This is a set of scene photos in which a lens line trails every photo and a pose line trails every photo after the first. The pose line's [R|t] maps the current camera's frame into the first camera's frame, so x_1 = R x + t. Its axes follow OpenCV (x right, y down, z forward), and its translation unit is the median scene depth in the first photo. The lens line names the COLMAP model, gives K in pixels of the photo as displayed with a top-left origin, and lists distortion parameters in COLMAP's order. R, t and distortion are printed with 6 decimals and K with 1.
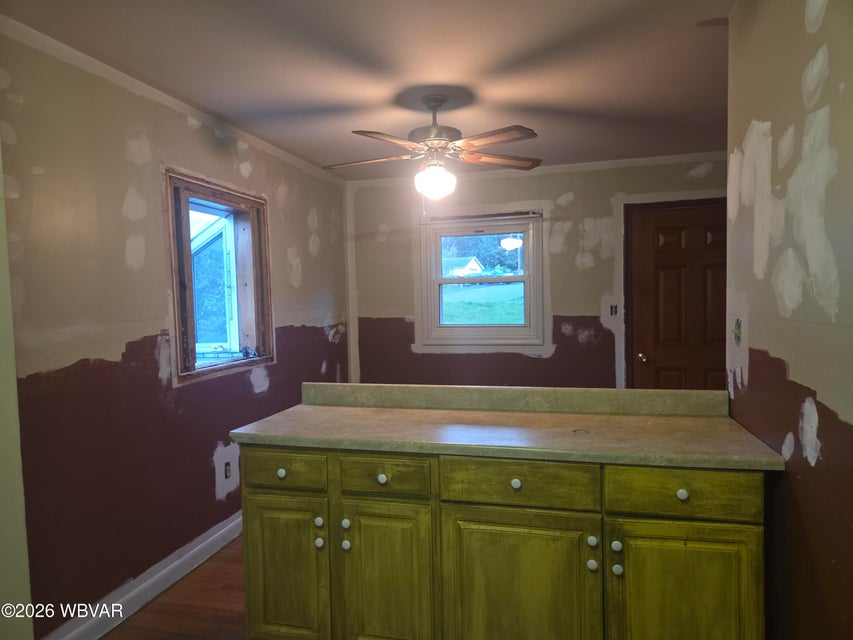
lens RADIAL K [[566.9, 0, 426.5], [0, 566.9, 320.0], [0, 0, 1]] dist [0.000962, 0.000192]
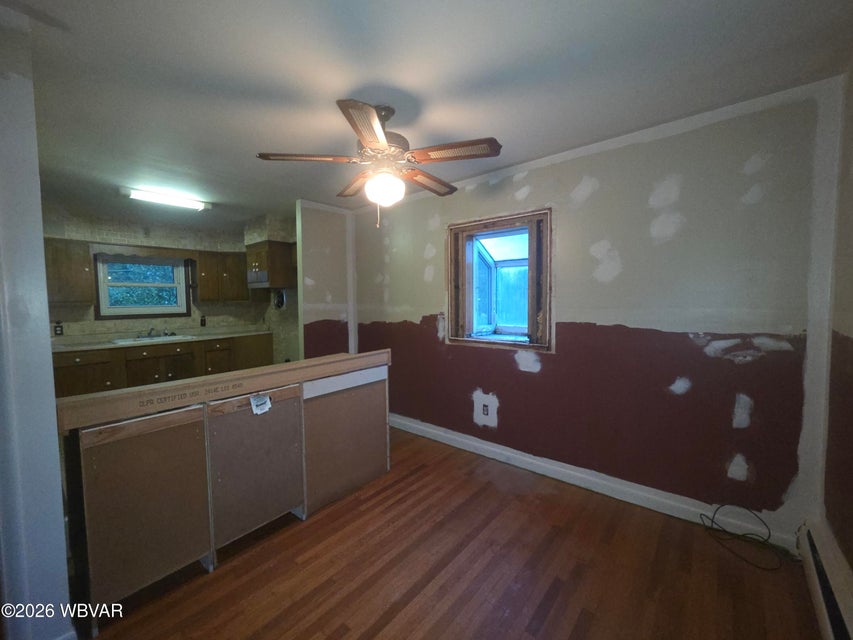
lens RADIAL K [[337.4, 0, 430.0], [0, 337.4, 315.3], [0, 0, 1]] dist [0.000961, 0.000405]
pose [[-0.411505, 0.073702, -0.908423, 0.559624], [-0.018216, 0.995861, 0.089048, -0.069378], [0.911225, 0.053191, -0.408459, 1.350414]]
